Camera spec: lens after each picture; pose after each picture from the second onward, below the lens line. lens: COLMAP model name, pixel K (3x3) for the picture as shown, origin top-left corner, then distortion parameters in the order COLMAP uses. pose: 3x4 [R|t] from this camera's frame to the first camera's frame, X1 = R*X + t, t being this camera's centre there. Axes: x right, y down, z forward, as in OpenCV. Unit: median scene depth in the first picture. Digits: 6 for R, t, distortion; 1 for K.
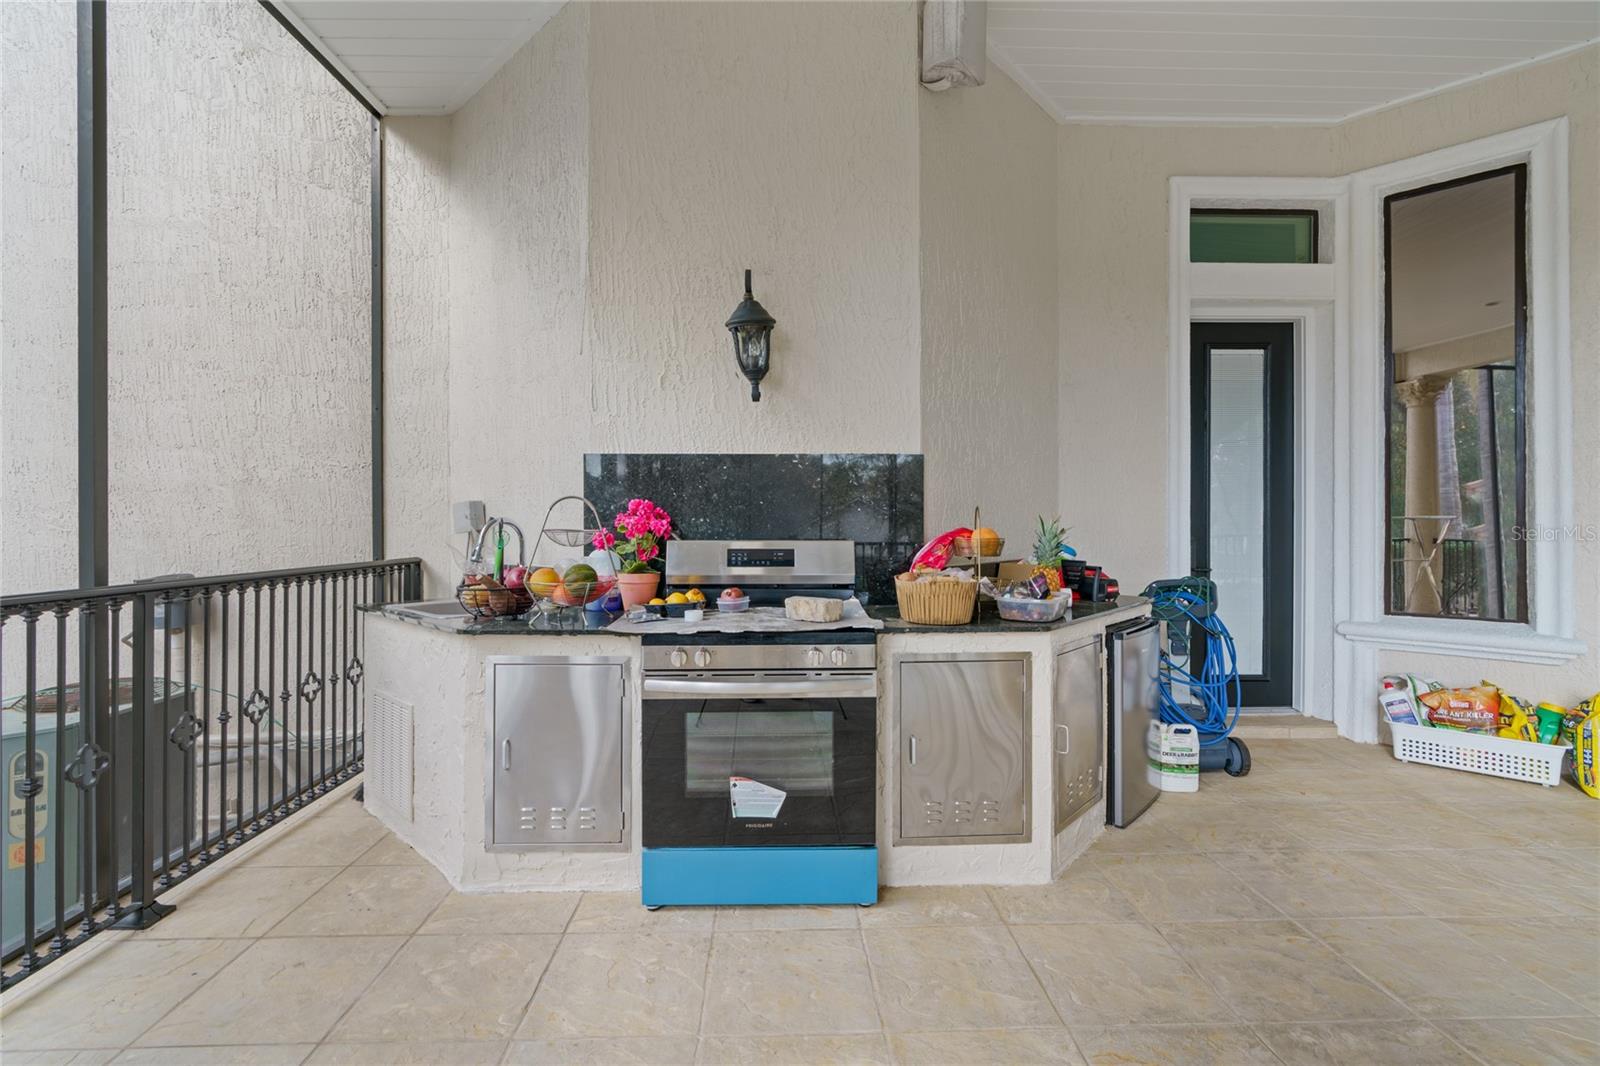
lens RADIAL K [[718.7, 0, 797.1], [0, 718.7, 521.0], [0, 0, 1]] dist [-0.013665, 0.003257]
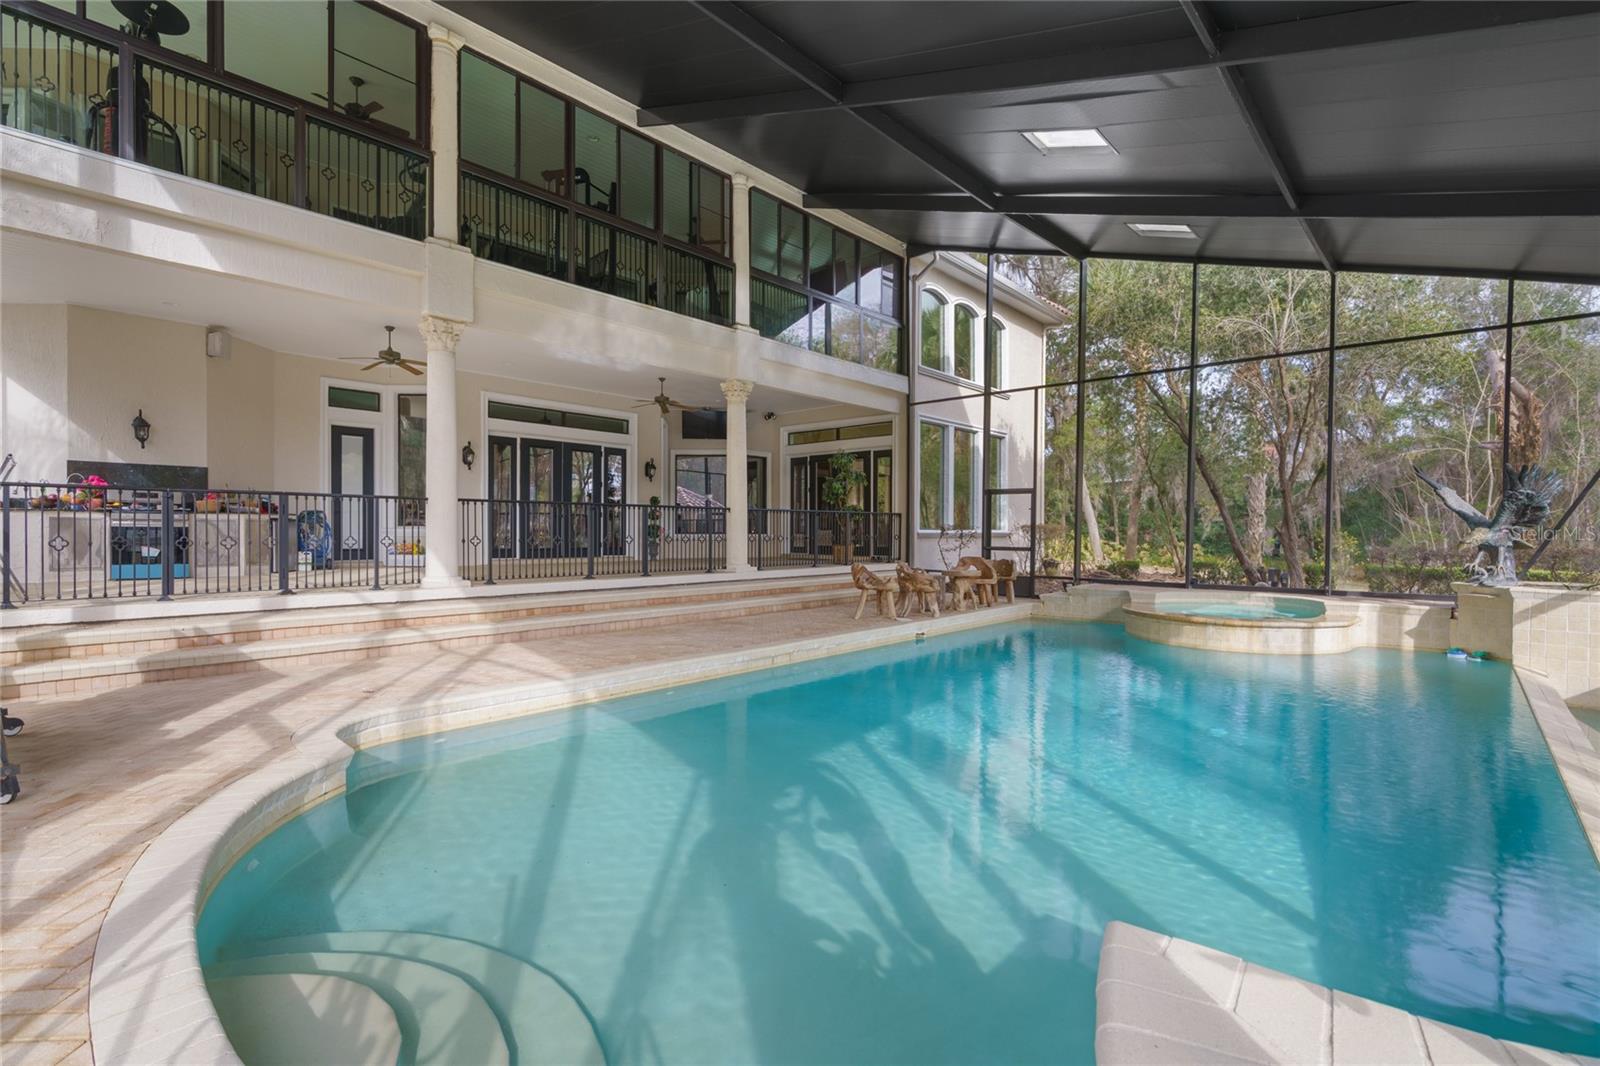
lens RADIAL K [[718.7, 0, 794.2], [0, 718.7, 537.9], [0, 0, 1]] dist [-0.013665, 0.003257]
pose [[0.700905, -0.003495, 0.713246, -0.281823], [-0.008842, 0.999869, 0.013589, 0.167808], [-0.713200, -0.015831, 0.700782, -3.298944]]
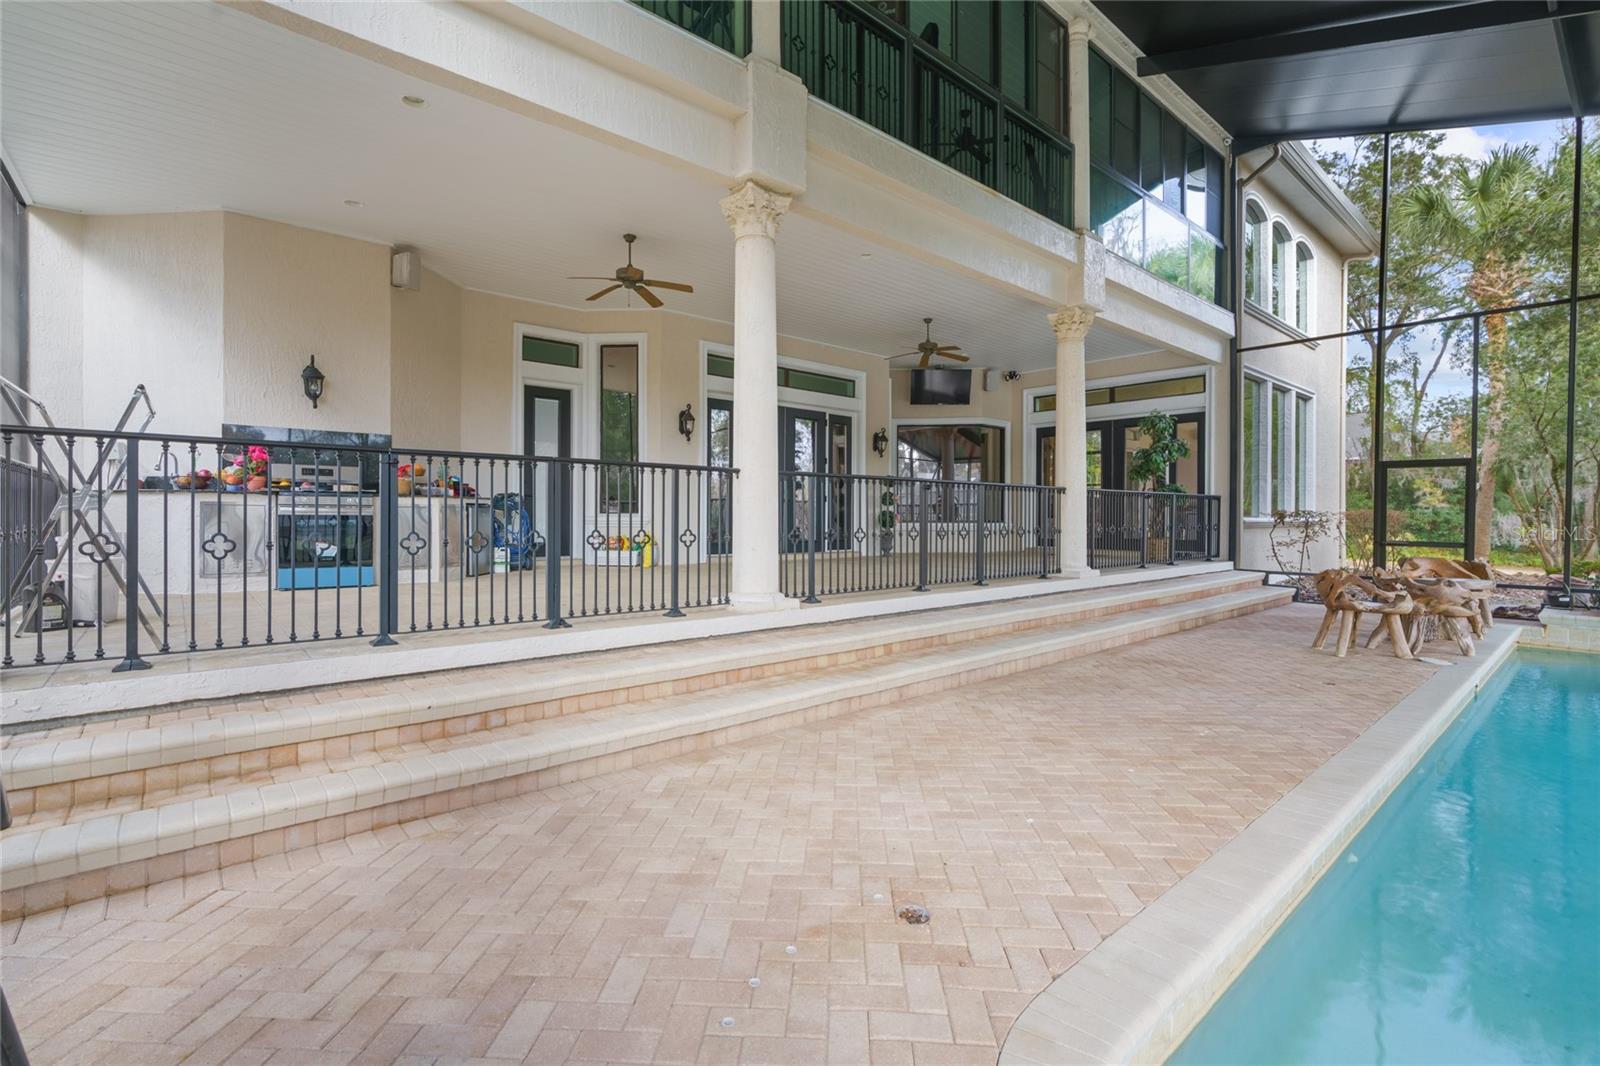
lens RADIAL K [[718.7, 0, 790.5], [0, 718.7, 519.8], [0, 0, 1]] dist [-0.013665, 0.003257]
pose [[0.776682, 0.000838, 0.629892, -0.315465], [-0.007376, 0.999943, 0.007764, 0.173048], [-0.629849, -0.010676, 0.776644, -1.814024]]
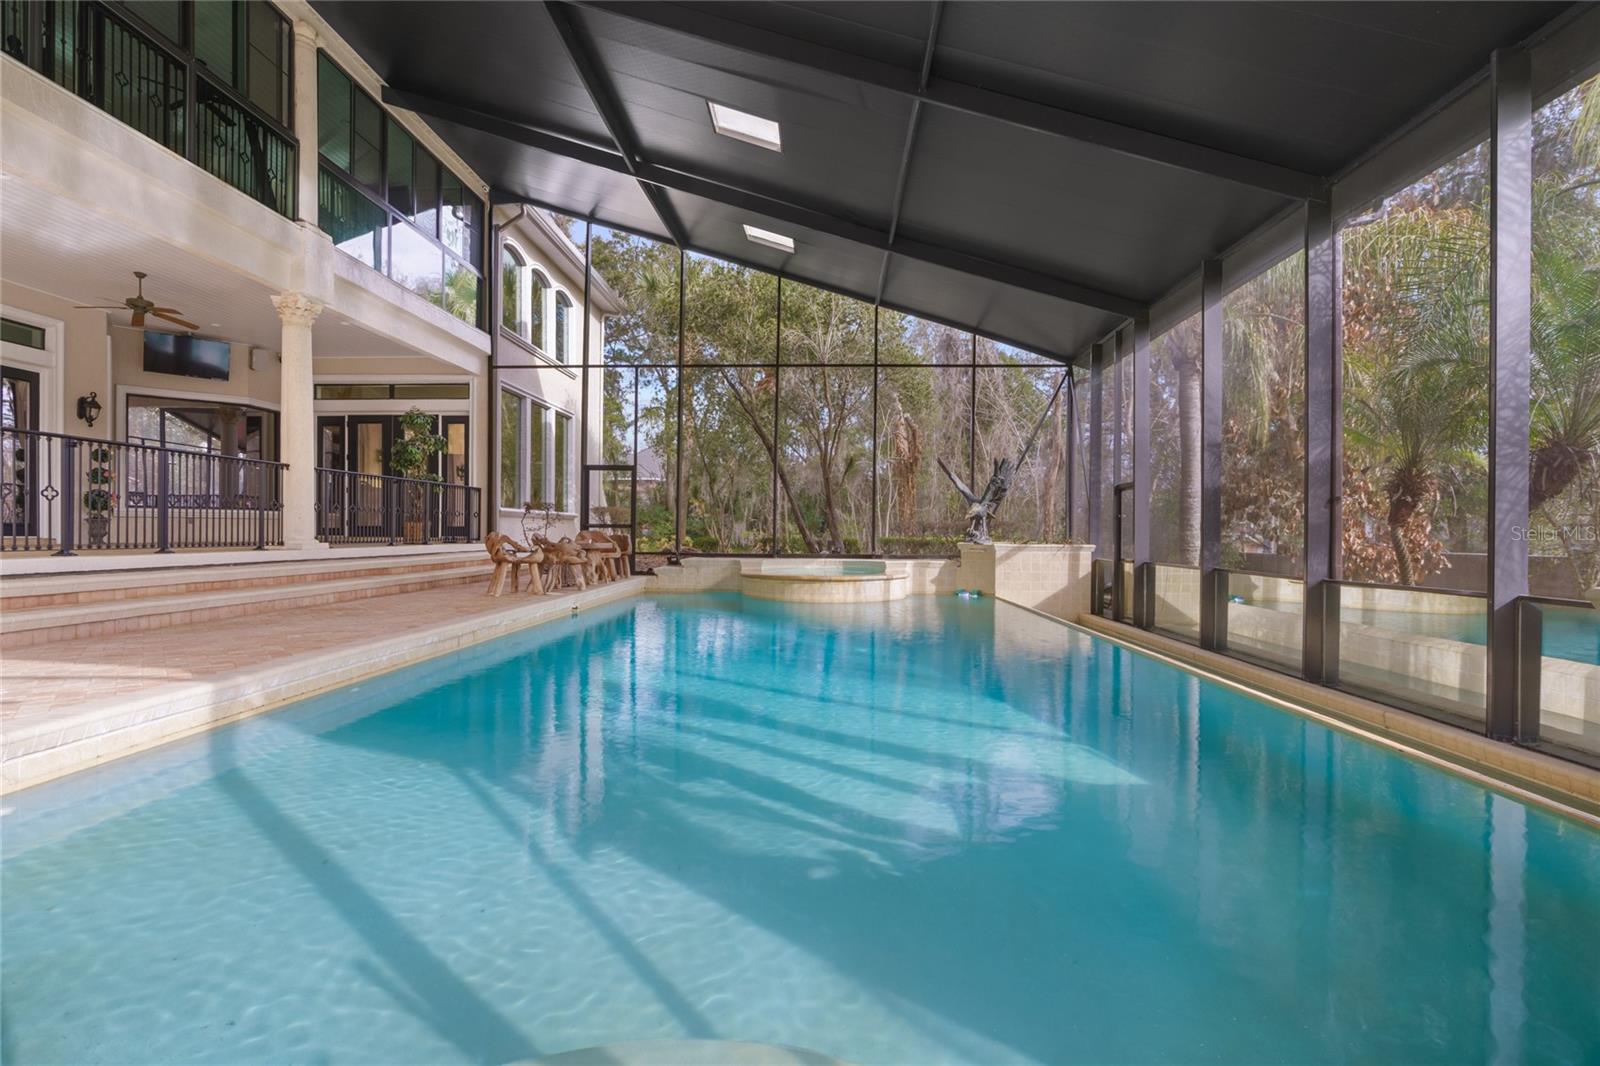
lens RADIAL K [[718.7, 0, 791.3], [0, 718.7, 538.7], [0, 0, 1]] dist [-0.013665, 0.003257]
pose [[0.075633, -0.006391, 0.997115, -0.482966], [-0.012299, 0.999897, 0.007342, 0.316873], [-0.997060, -0.012819, 0.075546, -2.579390]]
